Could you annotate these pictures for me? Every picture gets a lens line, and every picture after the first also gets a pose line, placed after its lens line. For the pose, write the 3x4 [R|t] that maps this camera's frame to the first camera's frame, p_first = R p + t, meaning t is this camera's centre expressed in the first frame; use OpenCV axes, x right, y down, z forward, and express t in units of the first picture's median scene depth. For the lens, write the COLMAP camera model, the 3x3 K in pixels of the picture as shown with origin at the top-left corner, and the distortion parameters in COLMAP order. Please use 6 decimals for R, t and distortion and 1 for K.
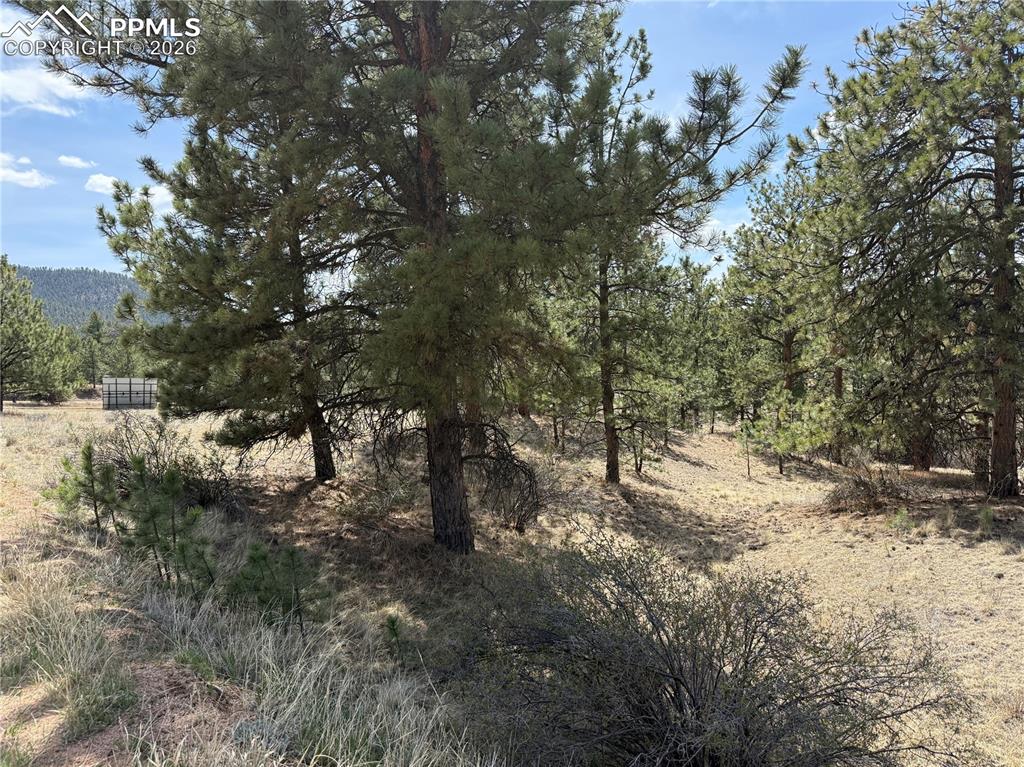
lens RADIAL K [[722.7, 0, 509.8], [0, 722.7, 390.9], [0, 0, 1]] dist [0.068149, -0.092020]
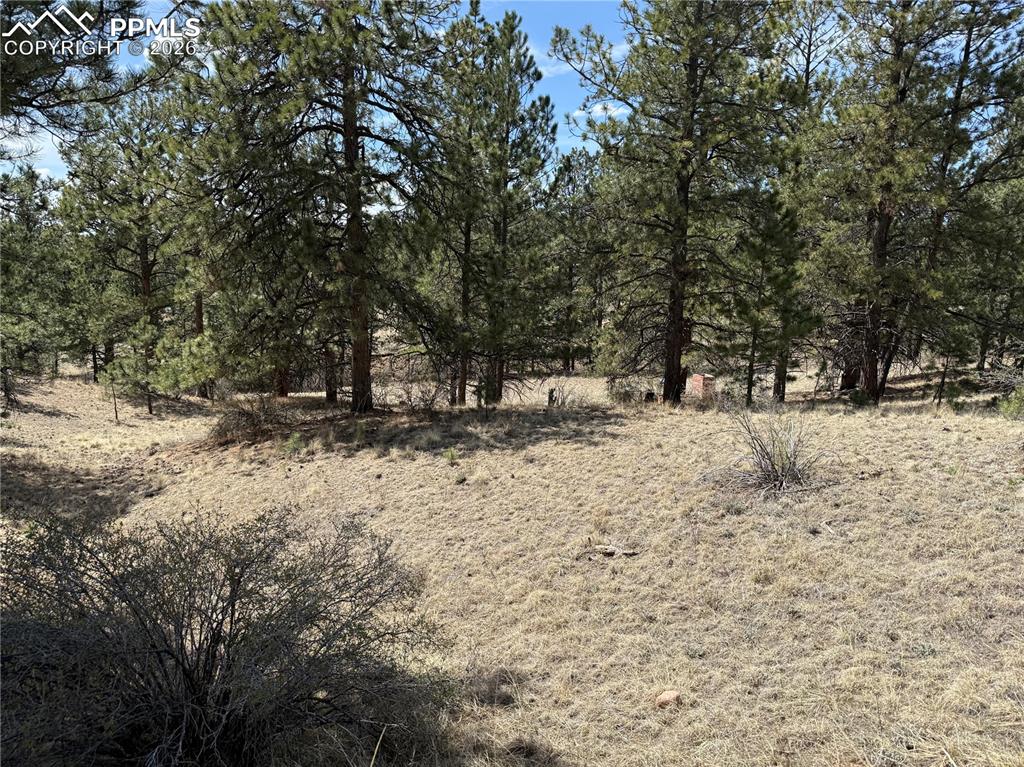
lens RADIAL K [[722.7, 0, 506.6], [0, 722.7, 389.4], [0, 0, 1]] dist [0.068149, -0.092020]
pose [[0.669185, -0.086227, 0.738076, -0.034230], [0.022159, 0.995119, 0.096167, 0.000456], [-0.742766, -0.047998, 0.667829, 0.032988]]
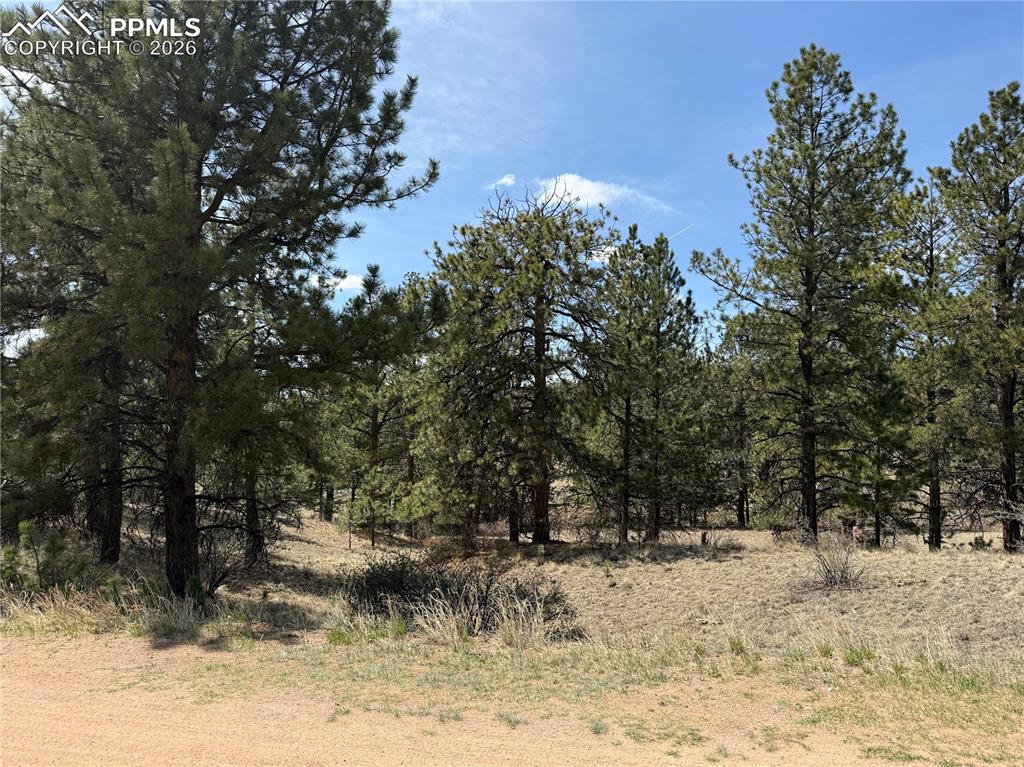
lens RADIAL K [[722.7, 0, 512.9], [0, 722.7, 384.5], [0, 0, 1]] dist [0.068149, -0.092020]
pose [[0.822239, 0.061761, 0.565781, -0.217690], [0.010535, 0.992273, -0.123627, 0.005749], [-0.569045, 0.107611, 0.815235, -0.198630]]
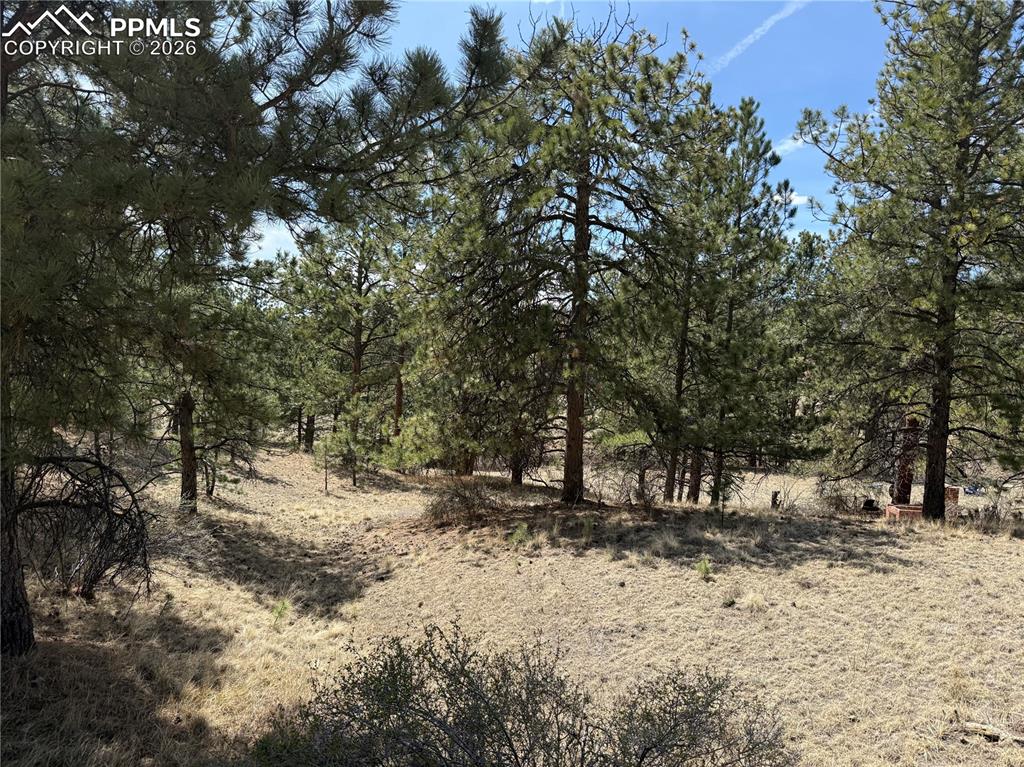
lens RADIAL K [[722.7, 0, 510.2], [0, 722.7, 389.4], [0, 0, 1]] dist [0.068149, -0.092020]
pose [[0.812591, 0.027637, 0.582179, -0.060919], [-0.021031, 0.999615, -0.018099, -0.008059], [-0.582455, 0.002463, 0.812859, 0.131178]]
